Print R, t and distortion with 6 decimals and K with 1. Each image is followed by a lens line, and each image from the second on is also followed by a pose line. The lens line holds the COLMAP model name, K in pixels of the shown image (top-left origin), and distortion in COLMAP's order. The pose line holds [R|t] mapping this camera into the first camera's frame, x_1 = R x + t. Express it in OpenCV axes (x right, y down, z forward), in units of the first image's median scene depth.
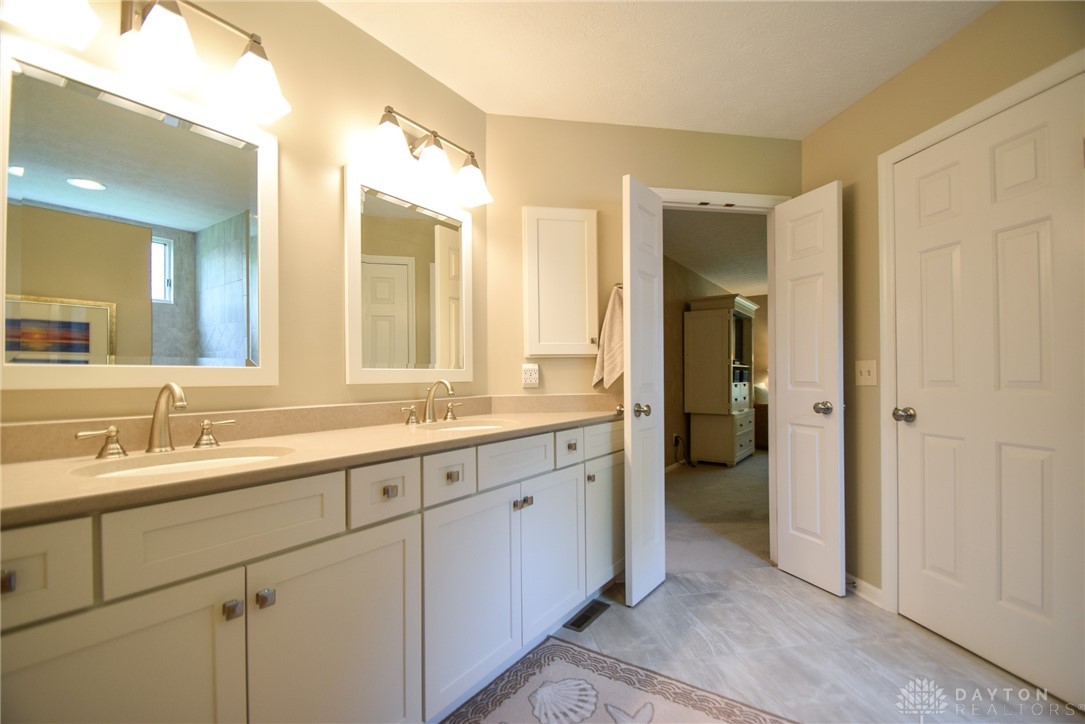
lens RADIAL K [[489.0, 0, 535.3], [0, 489.0, 376.8], [0, 0, 1]] dist [-0.003690, -0.001225]
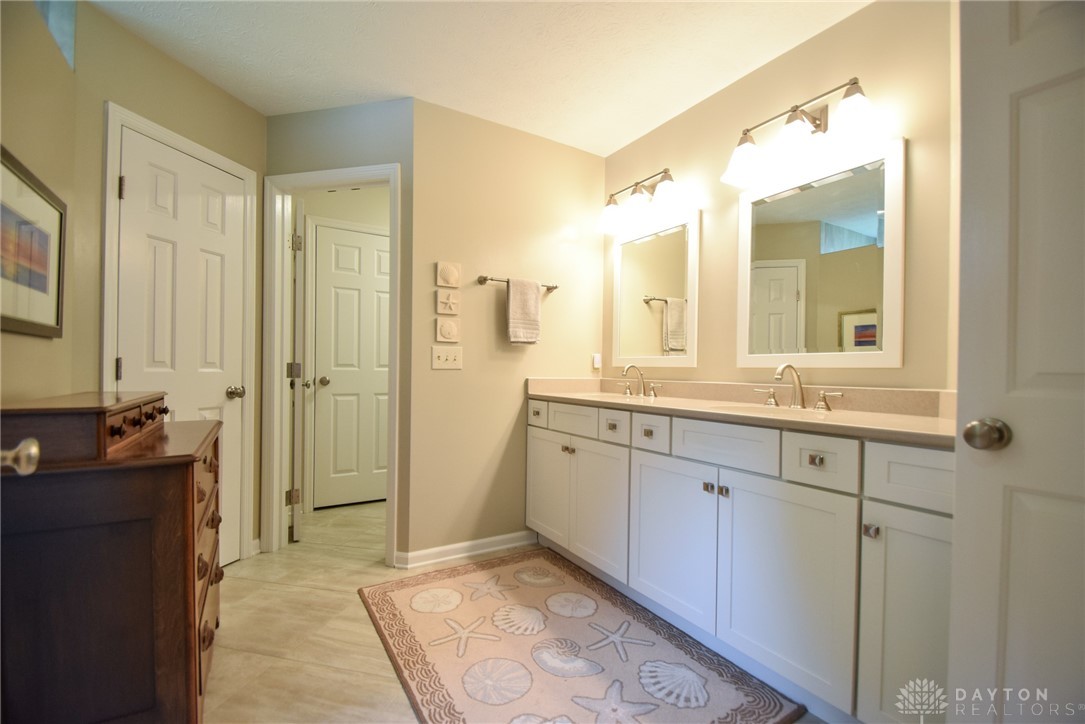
lens RADIAL K [[489.0, 0, 542.6], [0, 489.0, 364.7], [0, 0, 1]] dist [-0.003690, -0.001225]
pose [[-0.410837, -0.001966, -0.911707, 1.011500], [-0.009936, 0.999948, 0.002321, 0.010231], [0.911655, 0.010013, -0.410835, 1.082757]]
